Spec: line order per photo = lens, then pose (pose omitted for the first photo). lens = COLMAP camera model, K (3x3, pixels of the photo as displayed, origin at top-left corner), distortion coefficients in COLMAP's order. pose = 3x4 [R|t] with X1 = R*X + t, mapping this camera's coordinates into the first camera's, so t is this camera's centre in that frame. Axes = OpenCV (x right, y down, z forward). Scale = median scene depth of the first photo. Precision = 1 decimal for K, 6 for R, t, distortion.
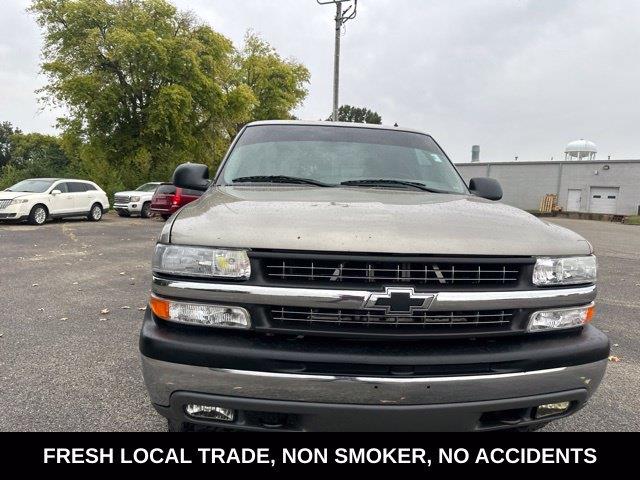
lens RADIAL K [[457.3, 0, 321.1], [0, 457.3, 241.8], [0, 0, 1]] dist [0.028070, -0.050447]
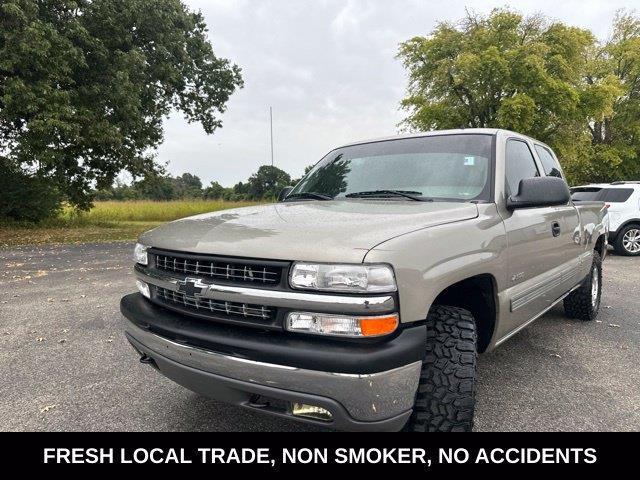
lens RADIAL K [[455.8, 0, 320.4], [0, 455.8, 246.2], [0, 0, 1]] dist [0.002326, 0.002712]
pose [[0.717886, 0.022358, -0.695802, 0.068122], [-0.034488, 0.999399, -0.003469, -0.000052], [0.695306, 0.026488, 0.718225, 0.015100]]
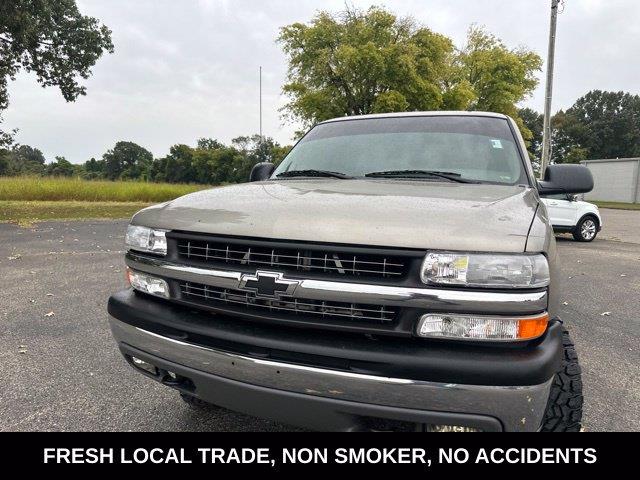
lens RADIAL K [[451.4, 0, 320.0], [0, 451.4, 240.0], [0, 0, 1]] dist [0.068680, -0.090806]
pose [[0.884121, 0.038852, -0.465640, 0.036938], [-0.041454, 0.999130, 0.004654, 0.001013], [0.465416, 0.015188, 0.884962, 0.008103]]
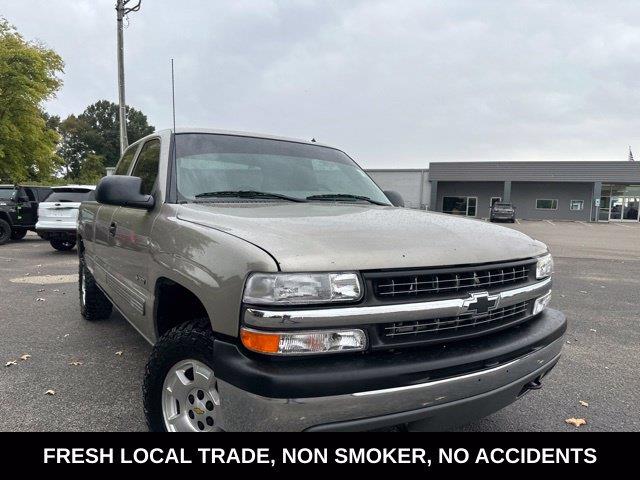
lens RADIAL K [[450.7, 0, 320.8], [0, 450.7, 245.6], [0, 0, 1]] dist [0.062152, -0.066027]
pose [[0.881447, -0.061756, 0.468229, -0.036312], [0.060879, 0.998000, 0.017024, -0.003235], [-0.468343, 0.013500, 0.883443, 0.008178]]
